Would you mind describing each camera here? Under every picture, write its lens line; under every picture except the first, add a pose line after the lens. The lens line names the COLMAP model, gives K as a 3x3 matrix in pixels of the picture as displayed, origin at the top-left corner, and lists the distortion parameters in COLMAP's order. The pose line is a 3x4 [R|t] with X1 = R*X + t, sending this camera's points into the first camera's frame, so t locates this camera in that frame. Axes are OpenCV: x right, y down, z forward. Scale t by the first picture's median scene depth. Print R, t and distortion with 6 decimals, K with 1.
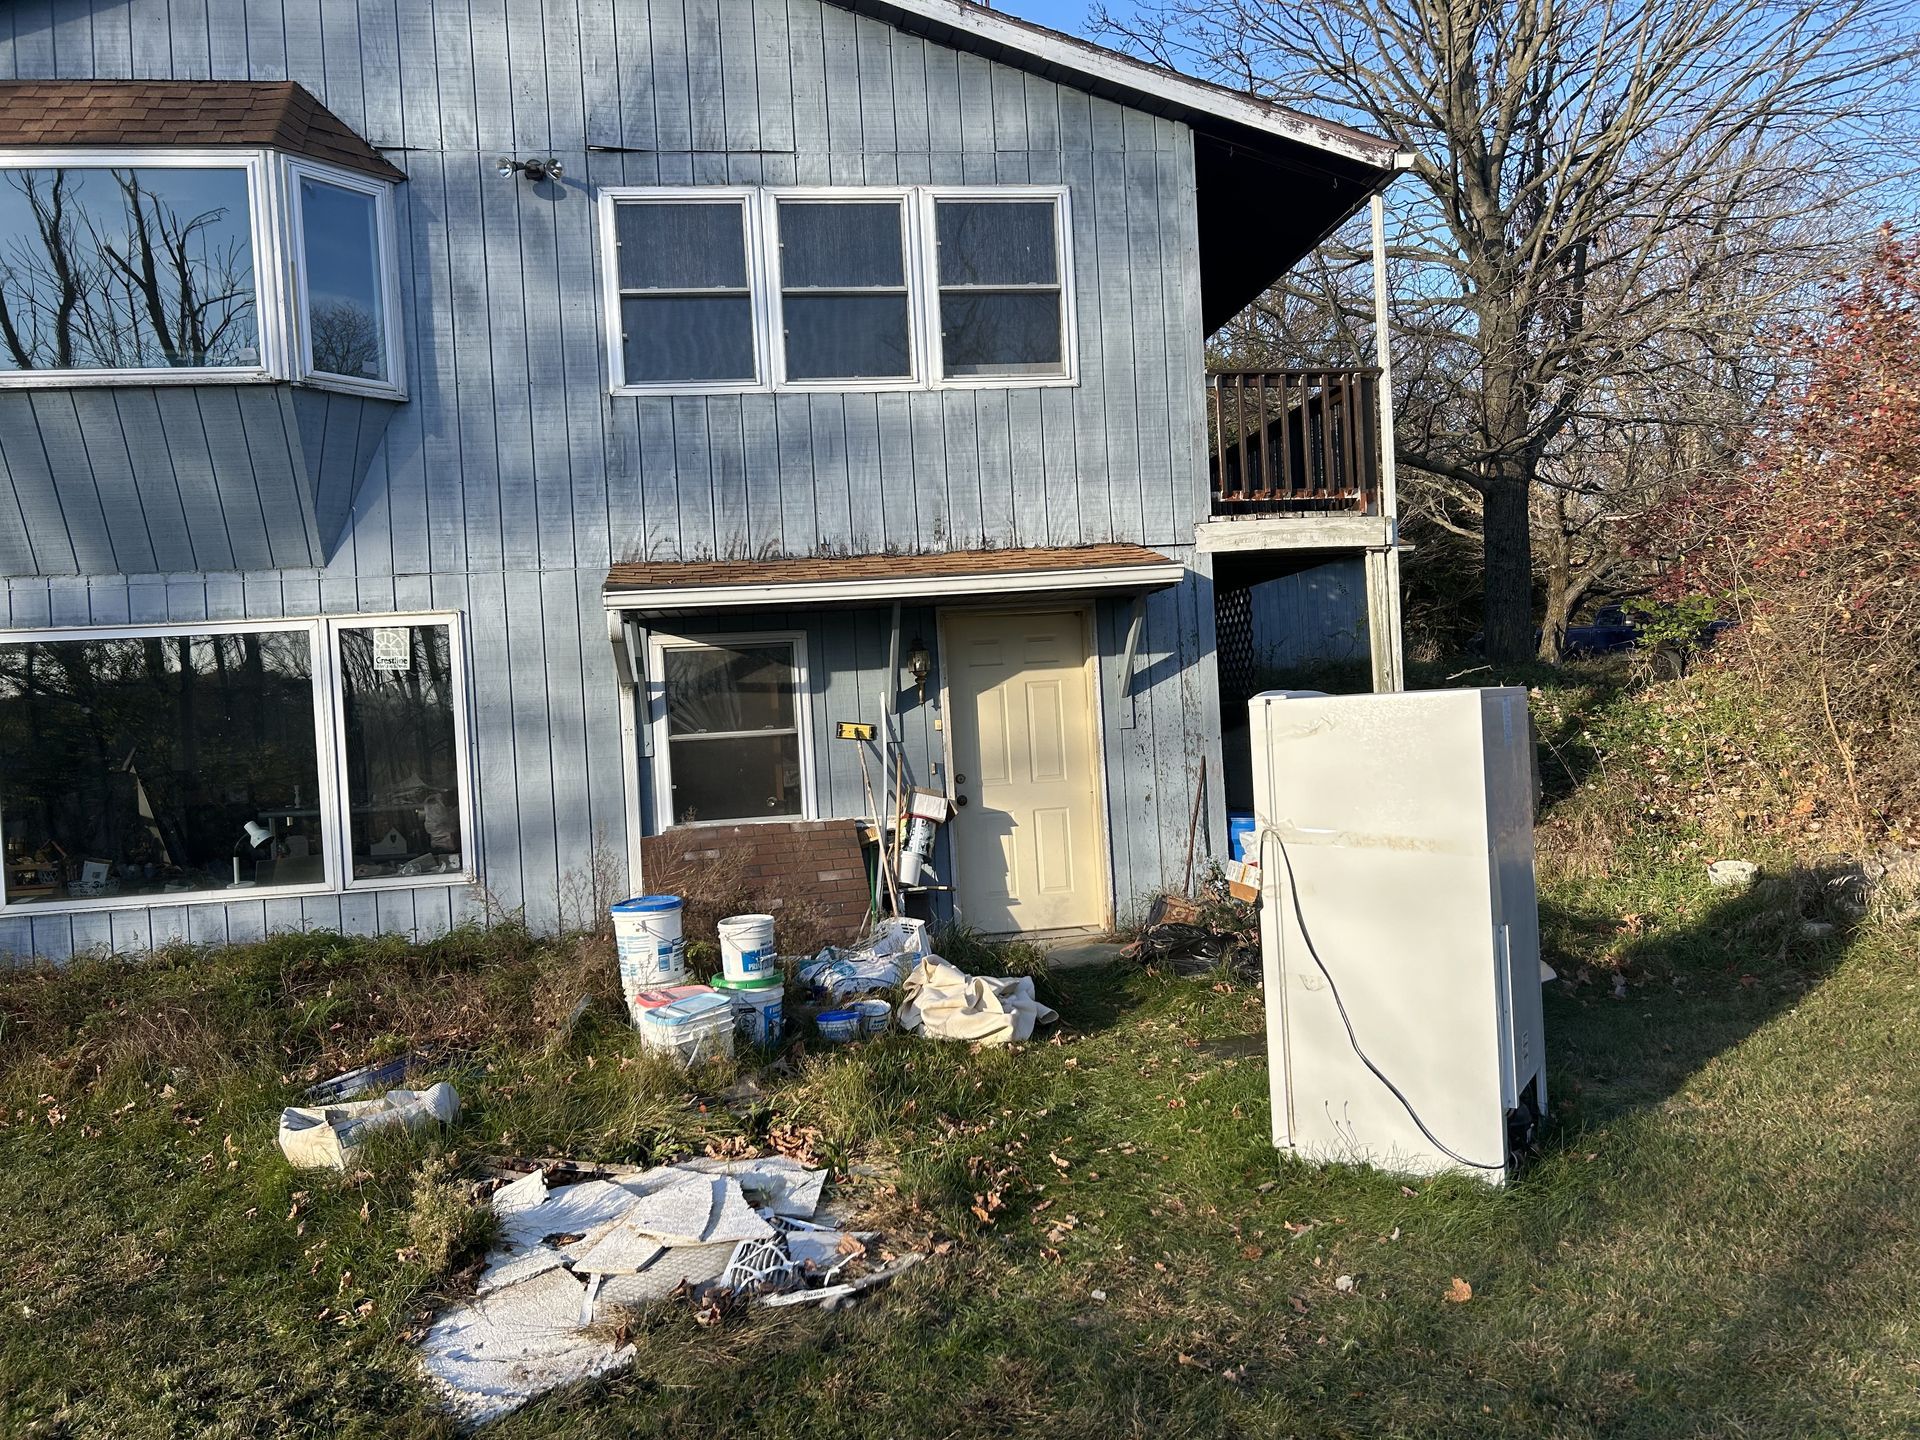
lens RADIAL K [[1414.8, 0, 960.0], [0, 1414.8, 720.0], [0, 0, 1]] dist [0.100656, -0.118764]
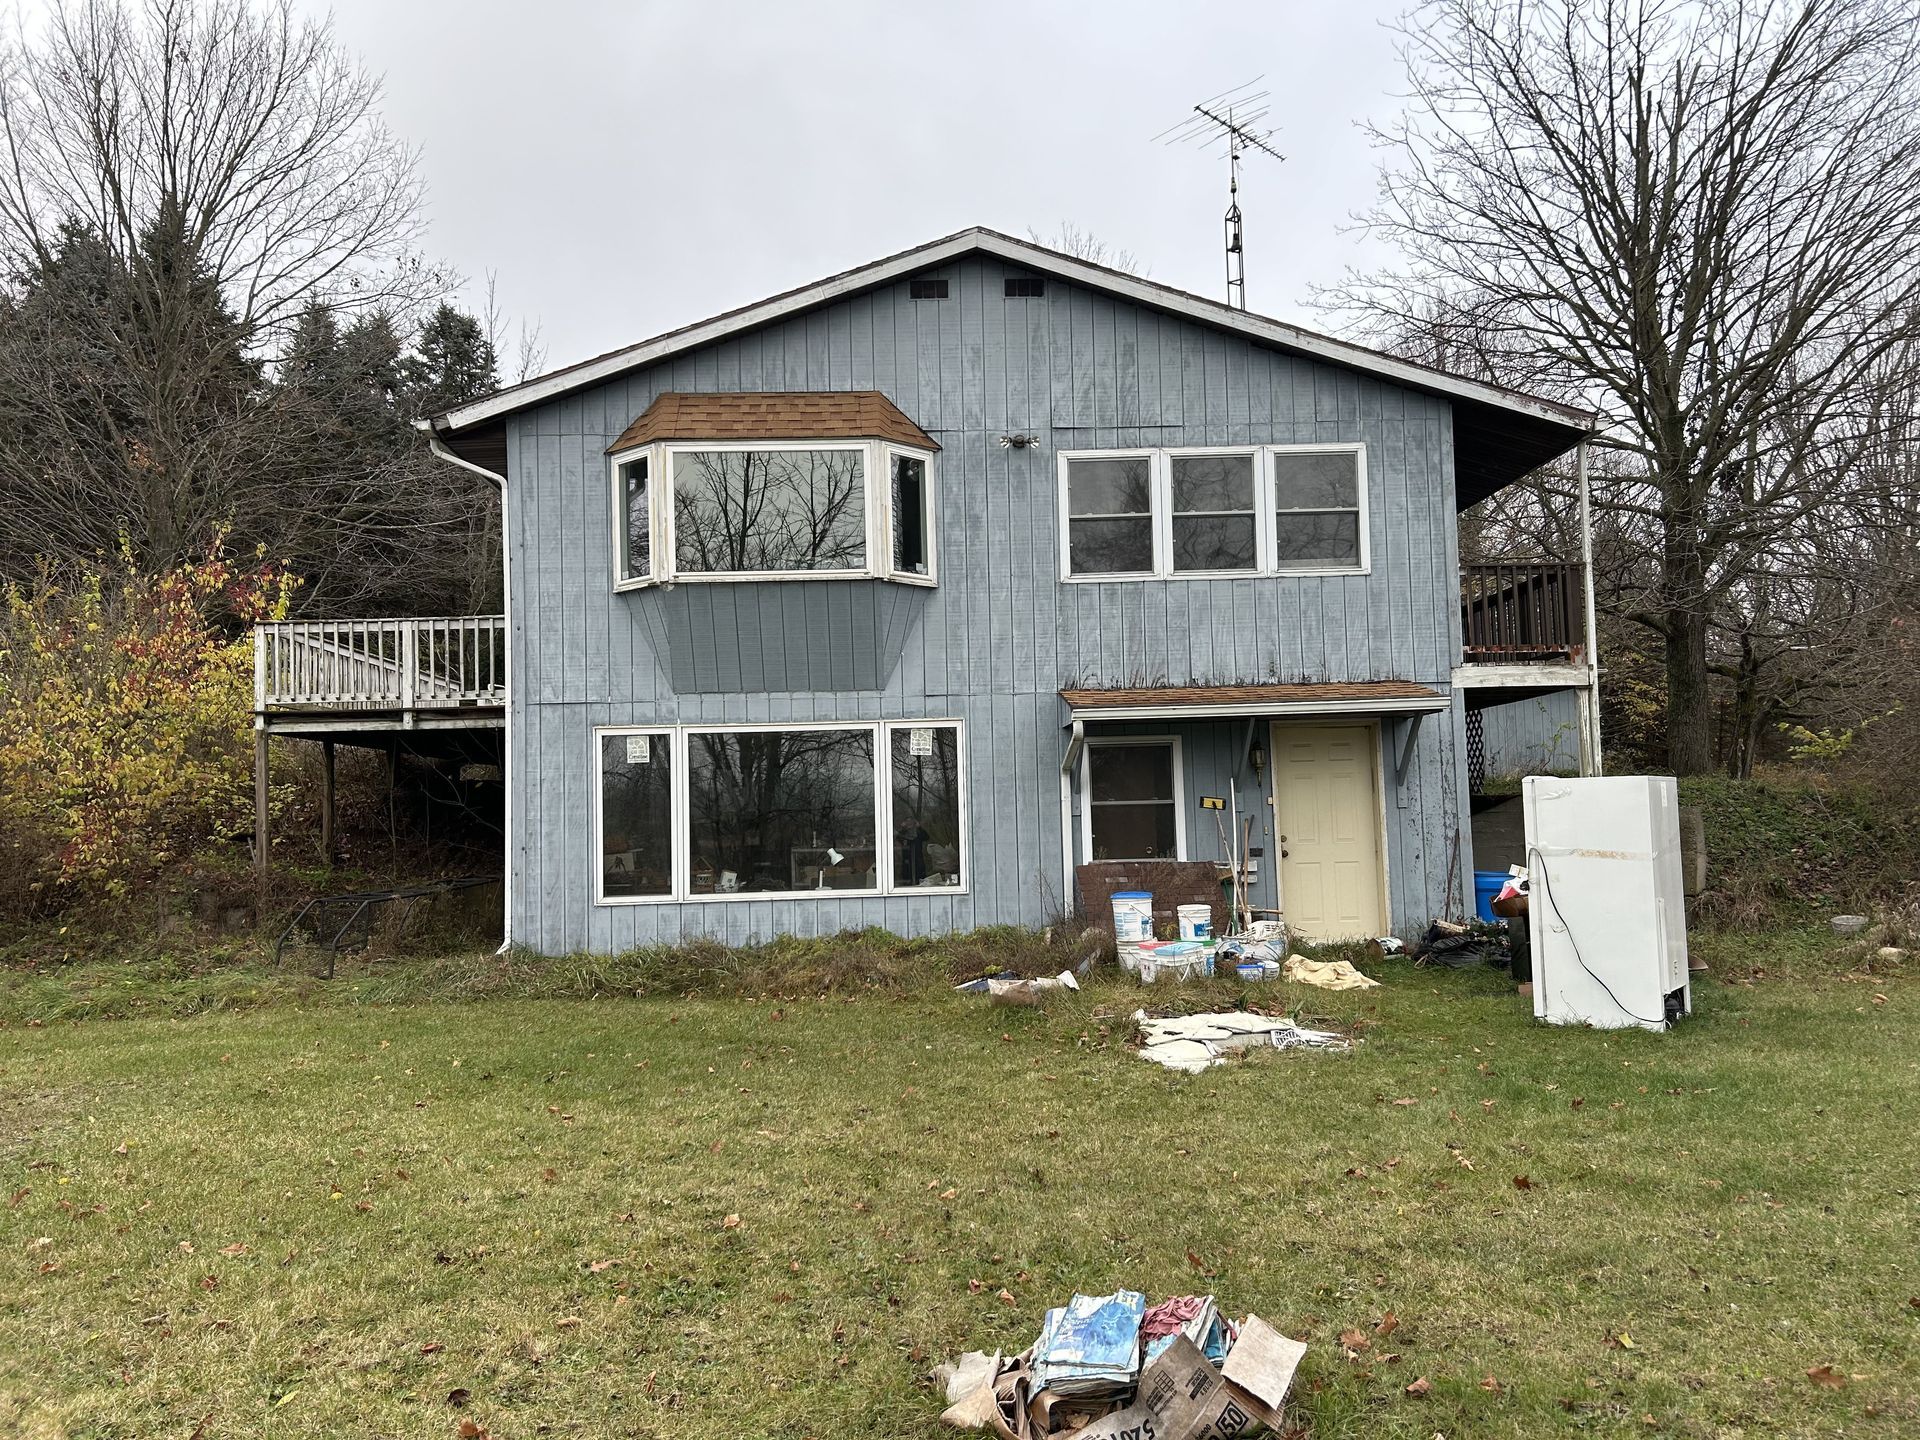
lens RADIAL K [[1414.8, 0, 960.0], [0, 1414.8, 720.0], [0, 0, 1]] dist [0.100656, -0.118764]
pose [[0.993064, 0.021400, -0.115611, -0.168764], [-0.029439, 0.997232, -0.068280, 0.030625], [0.113829, 0.071210, 0.990945, -0.518081]]
